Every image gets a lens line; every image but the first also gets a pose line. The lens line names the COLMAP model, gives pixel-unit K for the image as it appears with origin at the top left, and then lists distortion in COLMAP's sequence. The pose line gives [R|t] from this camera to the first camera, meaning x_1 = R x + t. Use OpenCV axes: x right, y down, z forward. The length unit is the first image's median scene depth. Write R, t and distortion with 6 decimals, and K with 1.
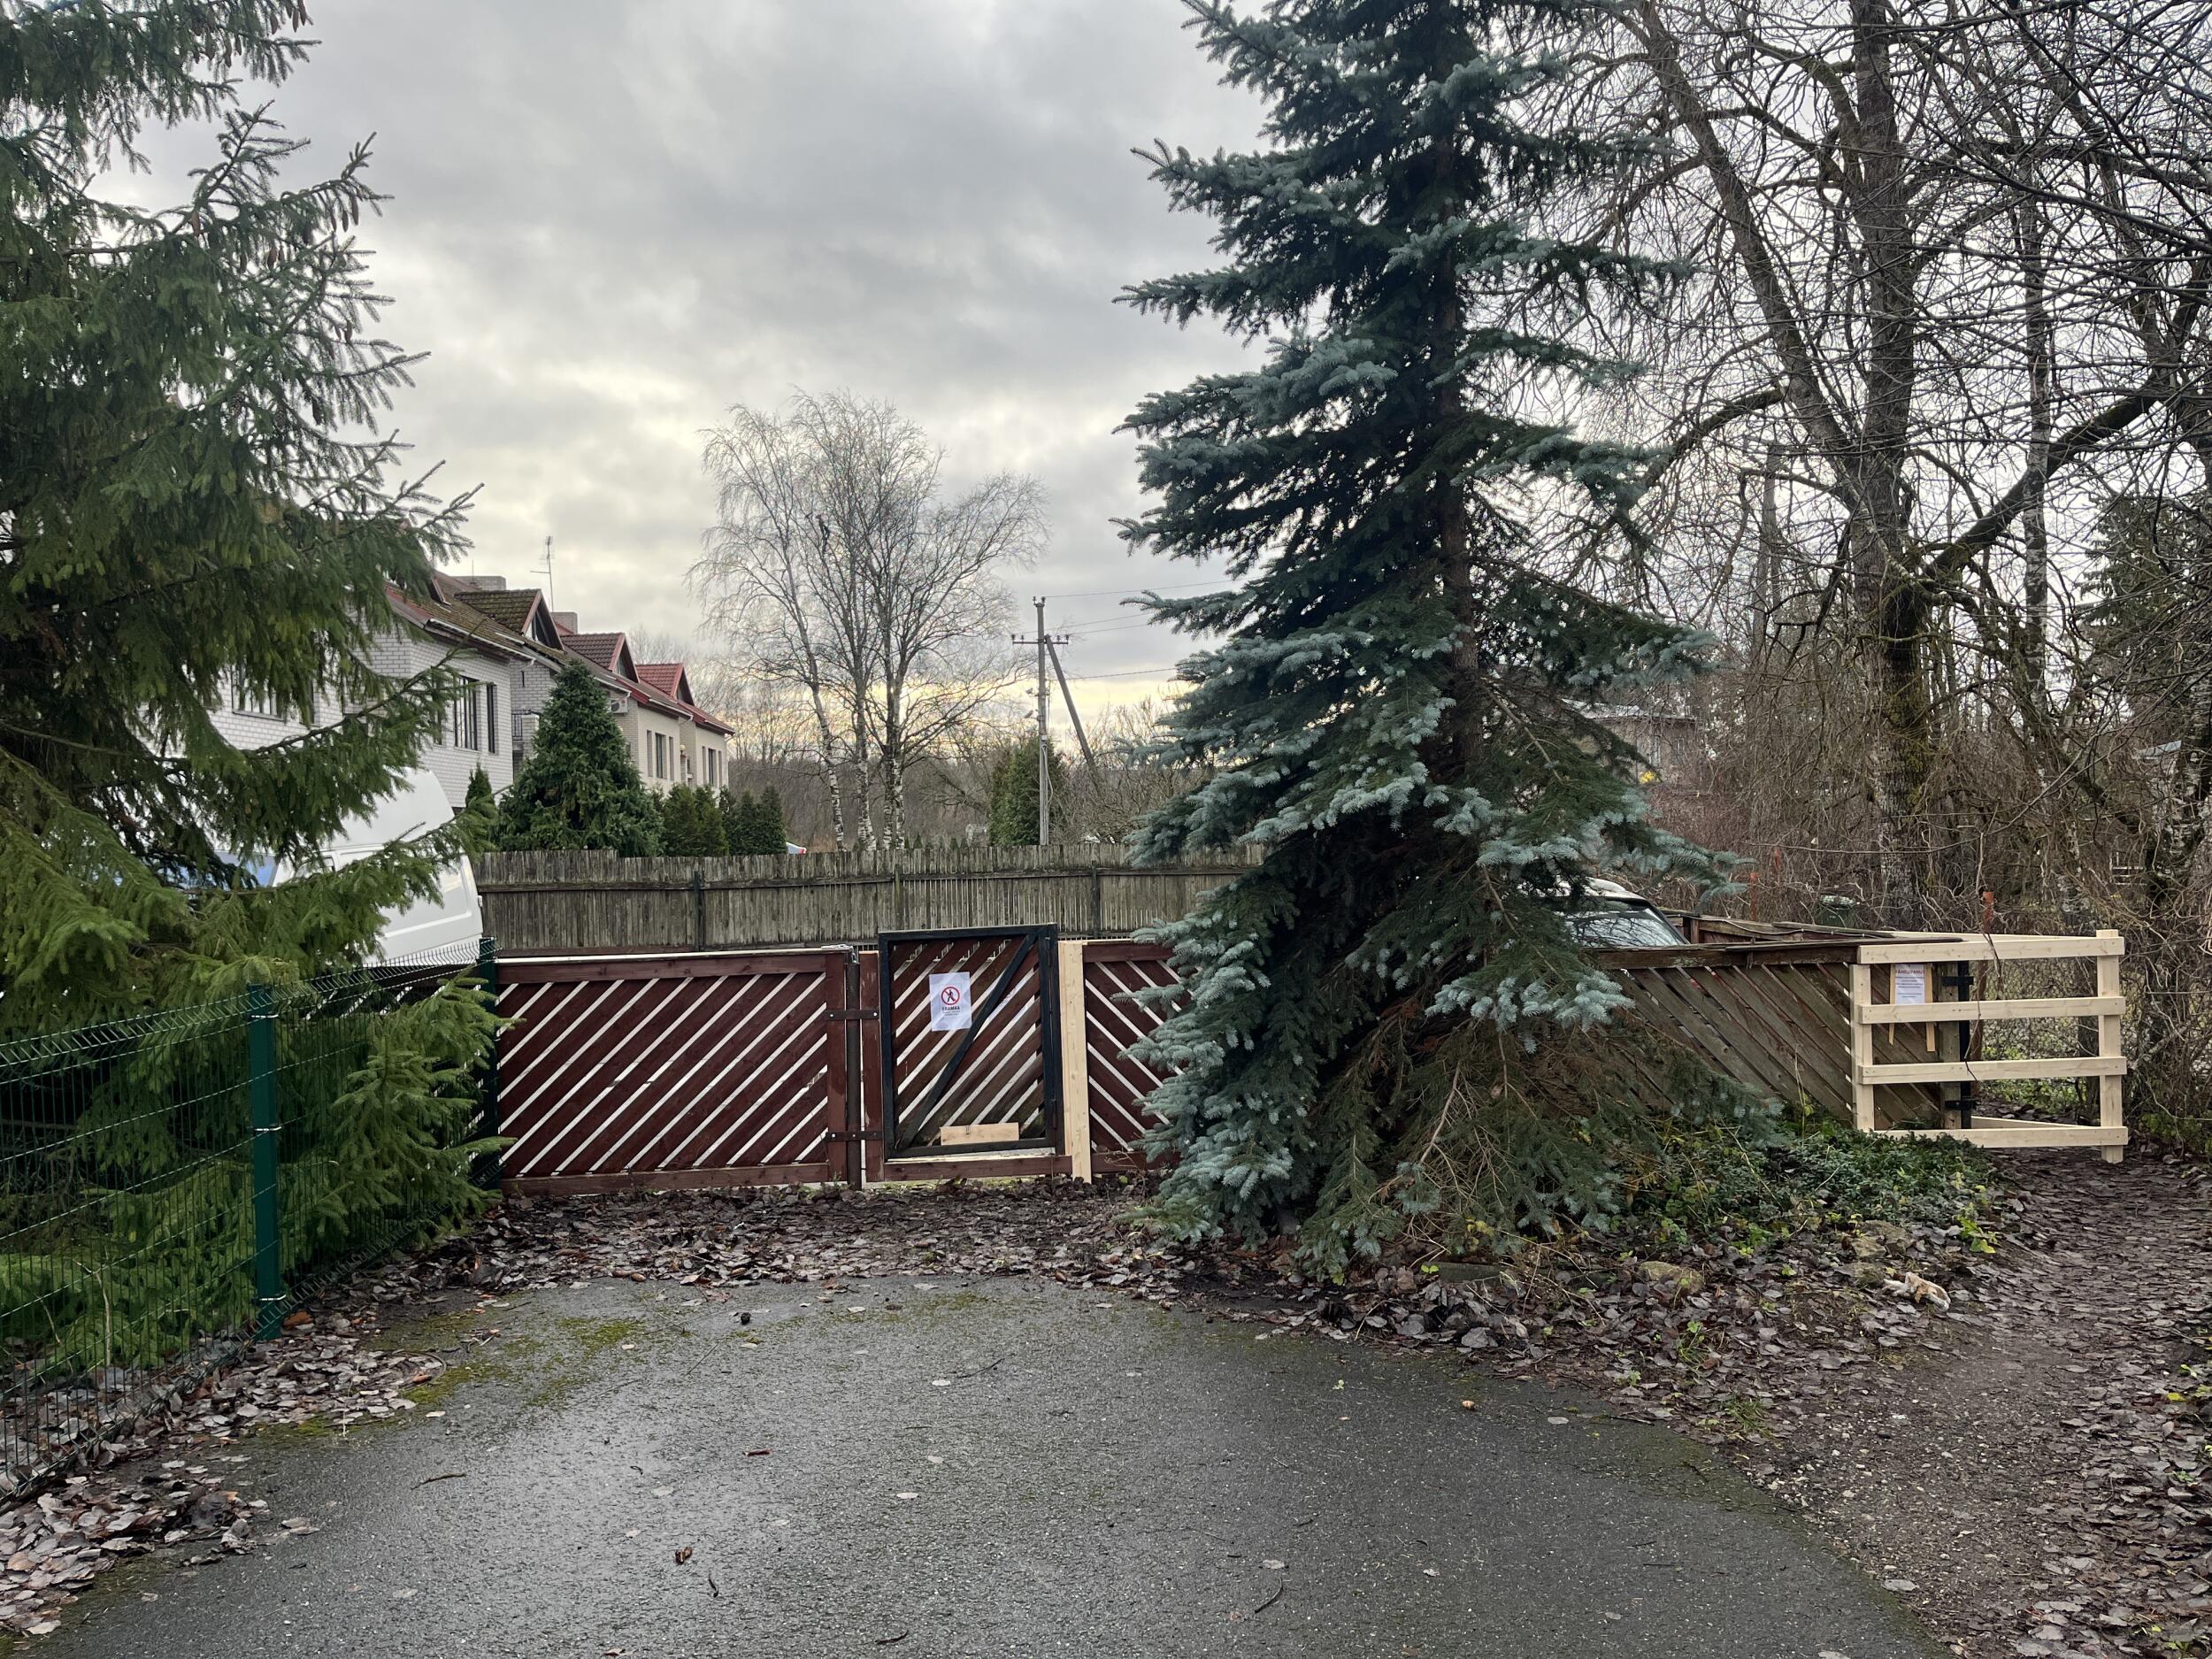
lens RADIAL K [[1657.9, 0, 1109.8], [0, 1657.9, 857.3], [0, 0, 1]] dist [0.054738, -0.079620]
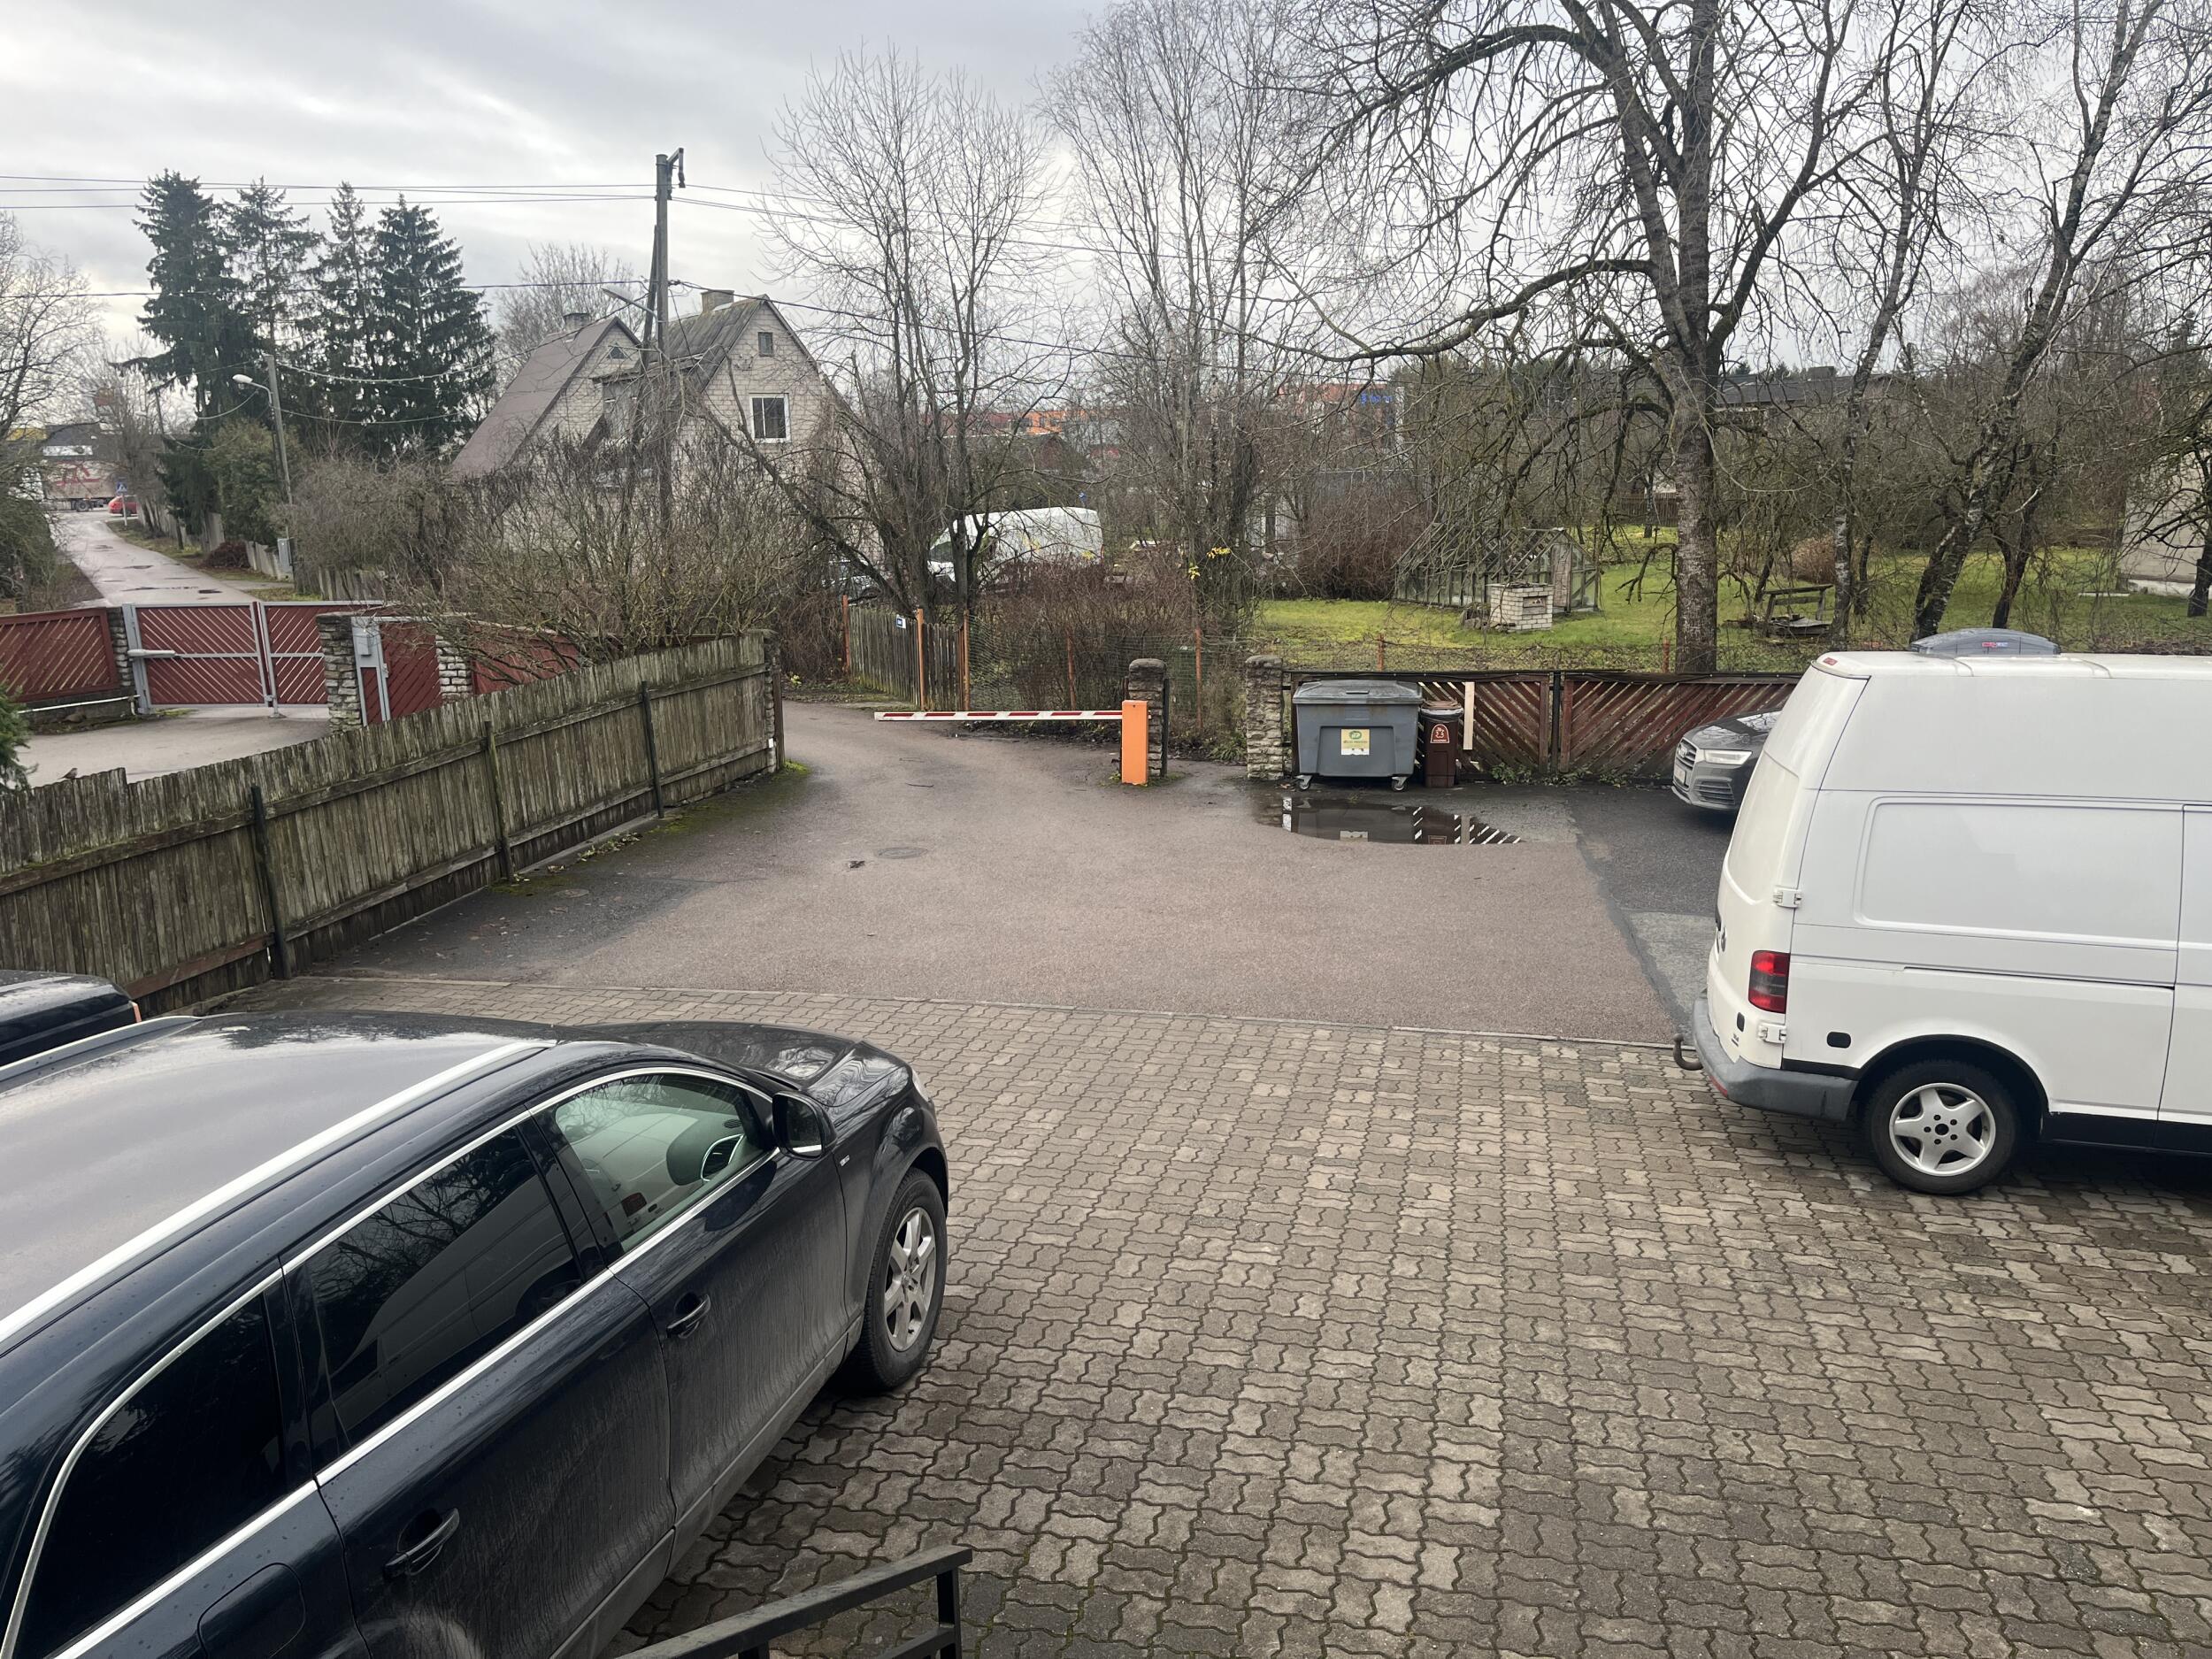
lens RADIAL K [[1657.9, 0, 1109.8], [0, 1657.9, 857.3], [0, 0, 1]] dist [0.054738, -0.079620]
pose [[0.315677, -0.203379, 0.926815, -0.330412], [0.029432, 0.978388, 0.204672, -0.034203], [-0.948410, -0.037332, 0.314840, 0.314005]]
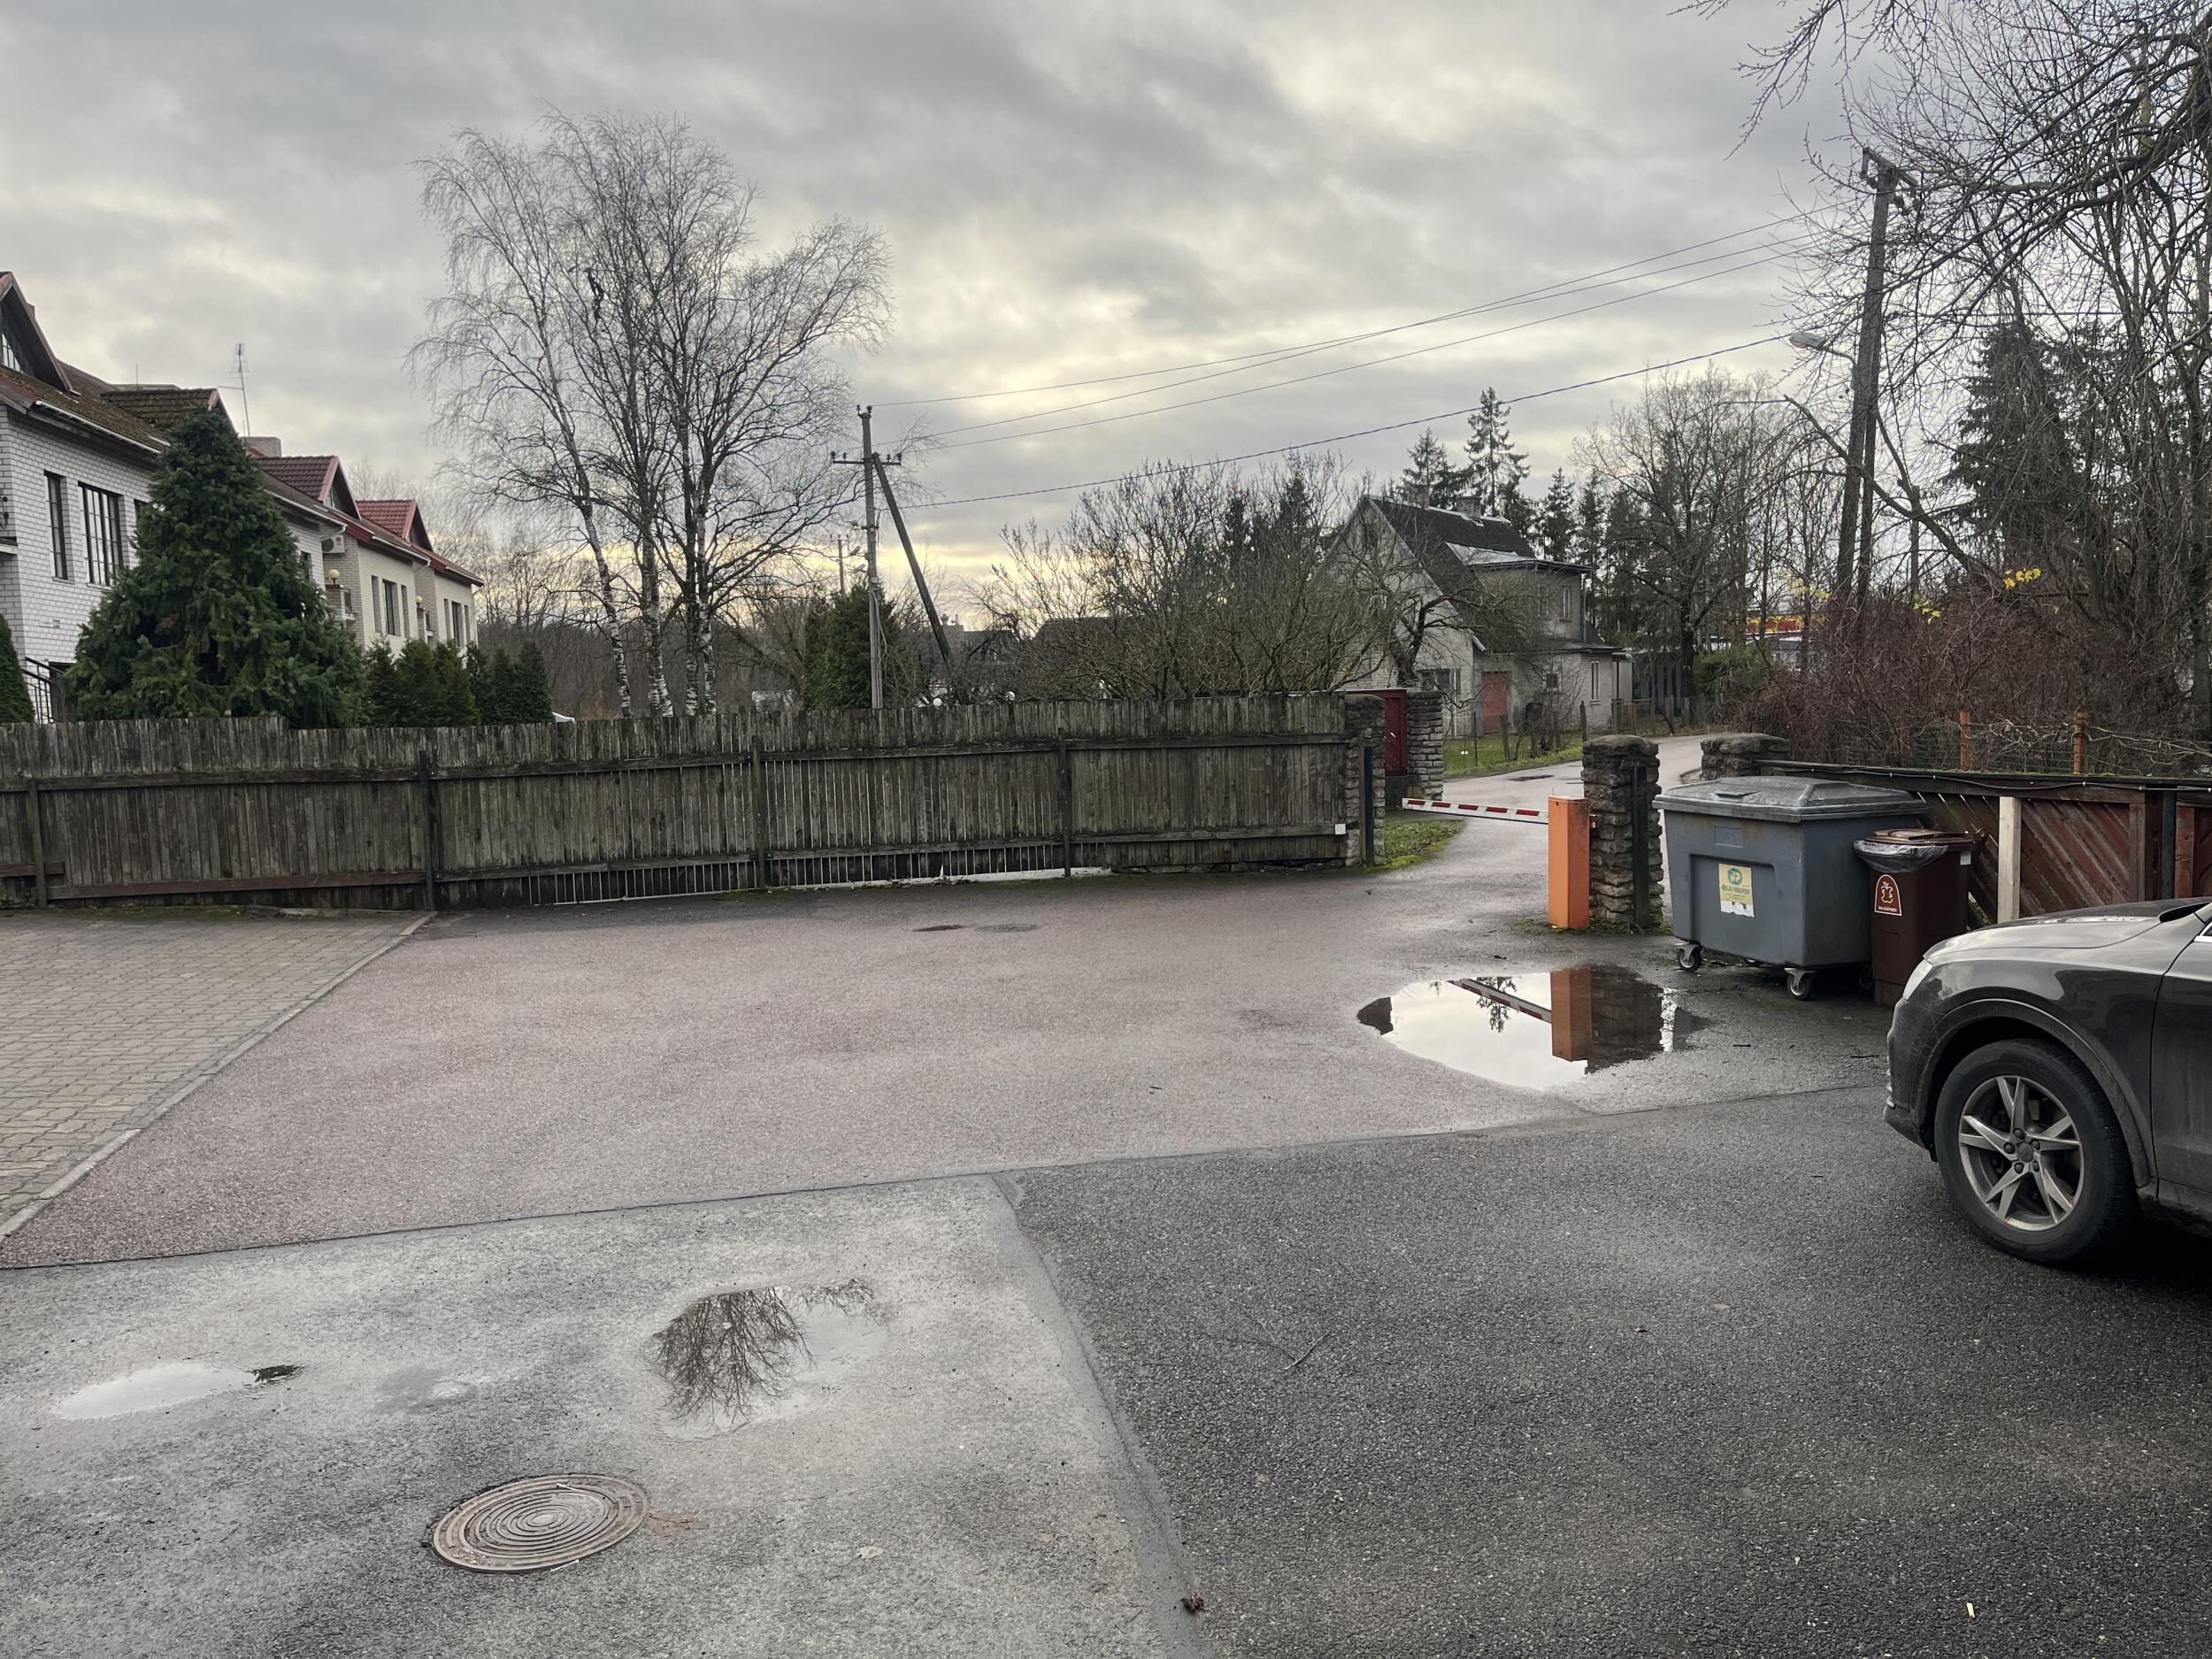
lens RADIAL K [[1657.9, 0, 1109.8], [0, 1657.9, 857.3], [0, 0, 1]] dist [0.054738, -0.079620]
pose [[0.991131, -0.020252, 0.131335, -0.041515], [0.009759, 0.996743, 0.080052, 0.000381], [-0.132528, -0.078060, 0.988101, 0.186259]]
